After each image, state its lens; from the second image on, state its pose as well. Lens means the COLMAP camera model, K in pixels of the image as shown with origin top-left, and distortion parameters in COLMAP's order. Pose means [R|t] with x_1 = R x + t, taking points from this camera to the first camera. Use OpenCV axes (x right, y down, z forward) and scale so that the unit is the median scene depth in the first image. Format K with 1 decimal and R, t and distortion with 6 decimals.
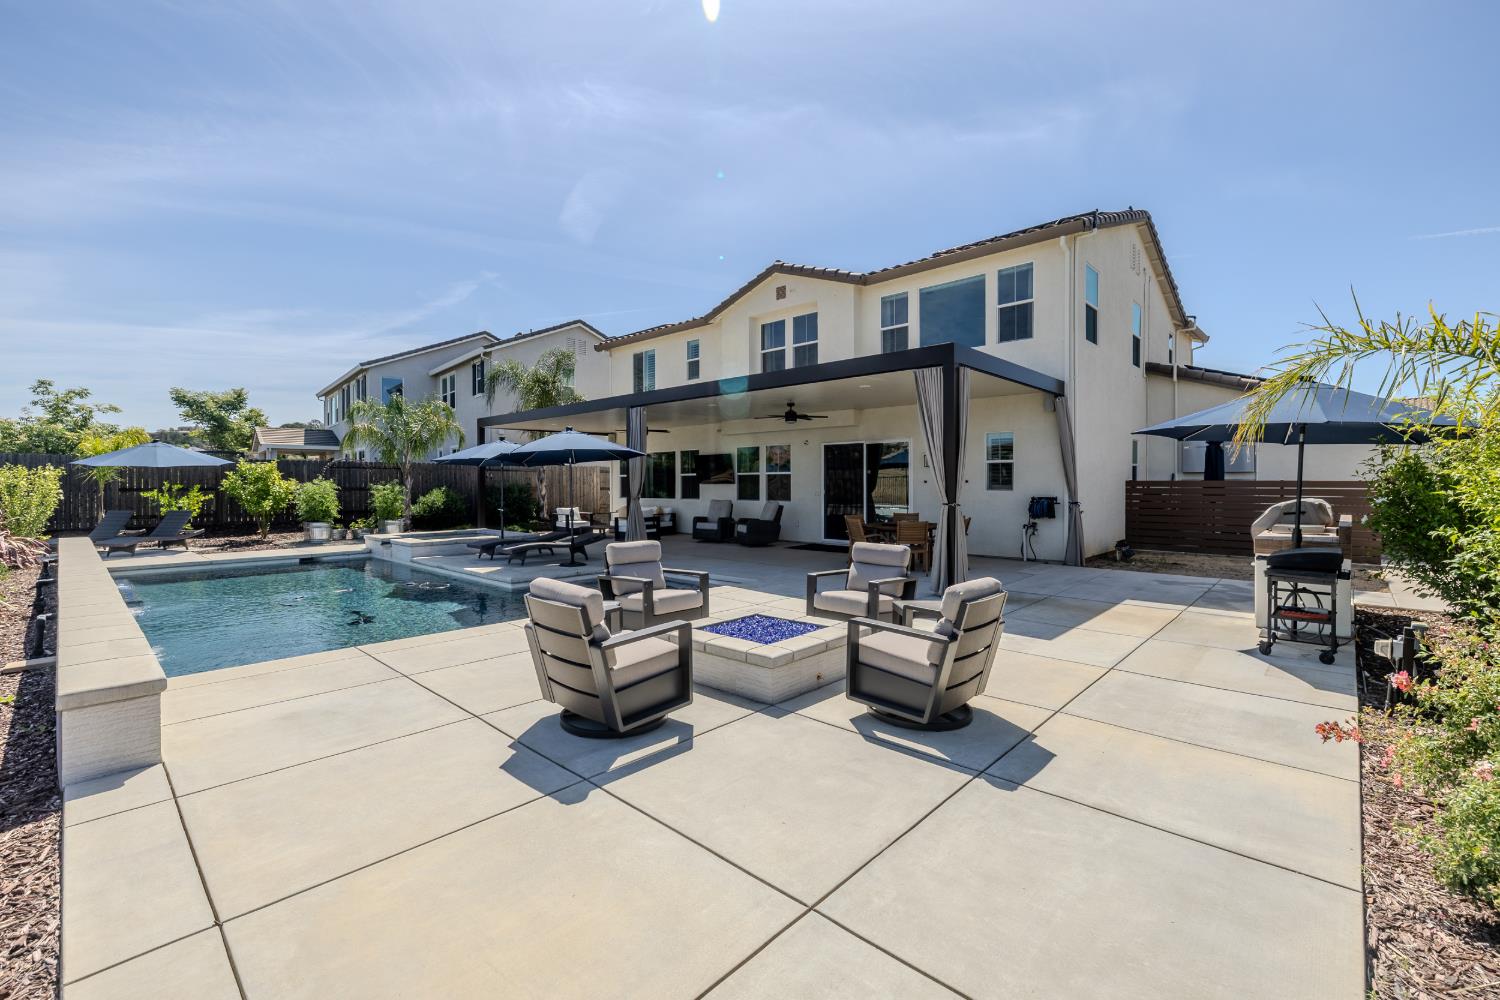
lens RADIAL K [[642.5, 0, 750.0], [0, 642.5, 500.0], [0, 0, 1]] dist [-0.000254, 0.000005]
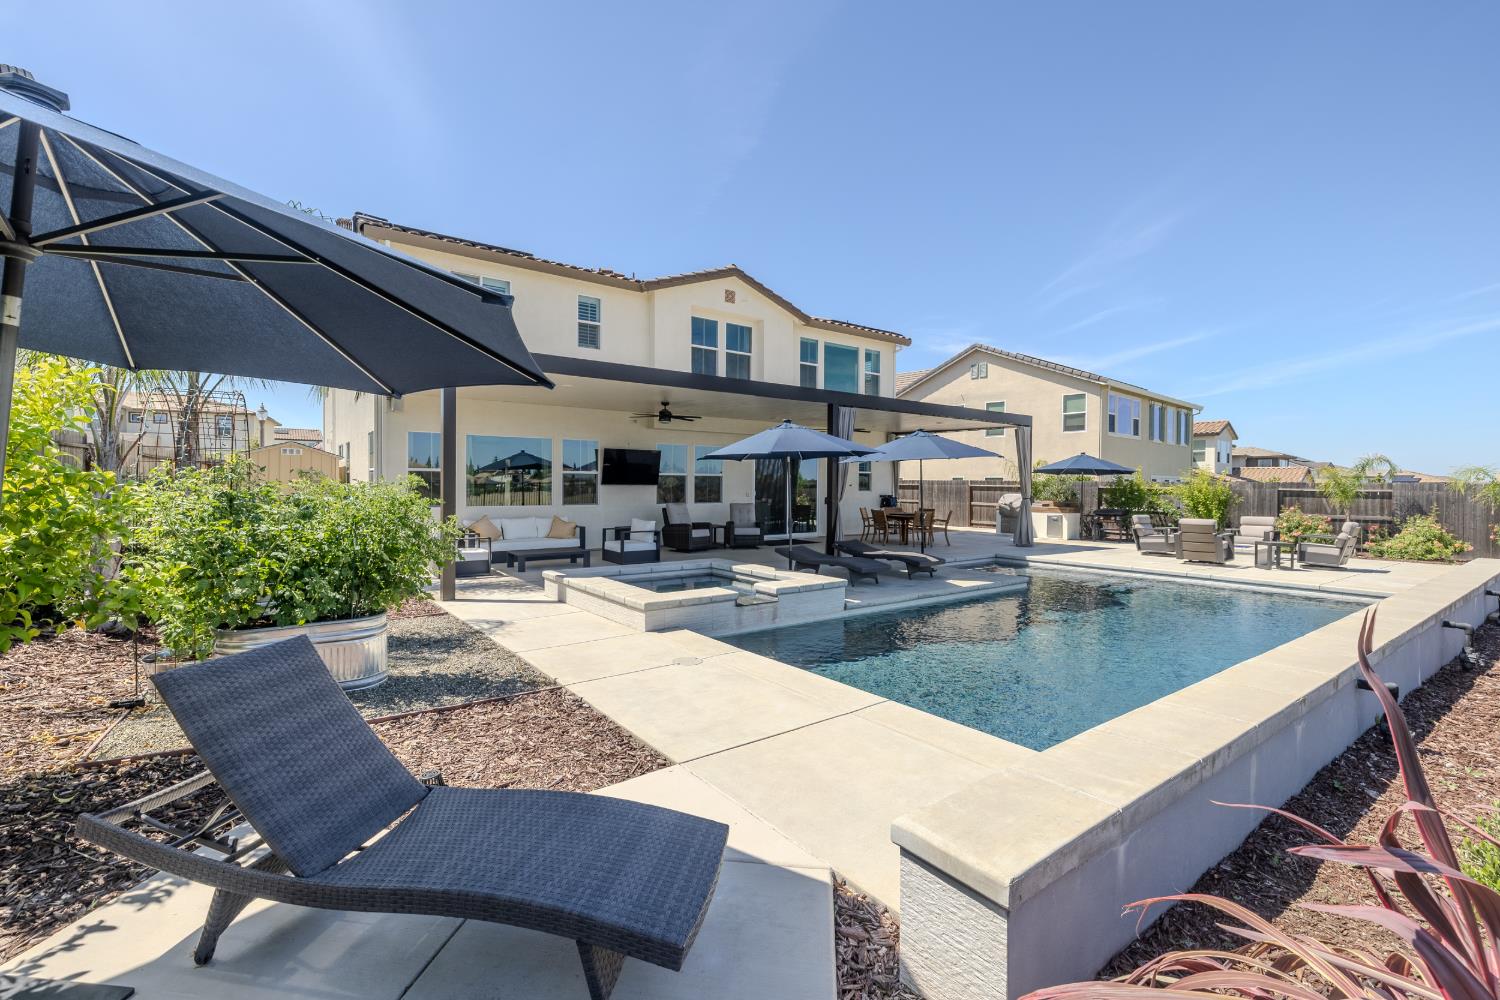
lens RADIAL K [[642.5, 0, 750.0], [0, 642.5, 500.0], [0, 0, 1]] dist [-0.000254, 0.000005]
pose [[0.186970, -0.004468, 0.982355, -0.916329], [0.030835, 0.999524, -0.001323, -0.002383], [-0.981882, 0.030538, 0.187019, 0.776165]]
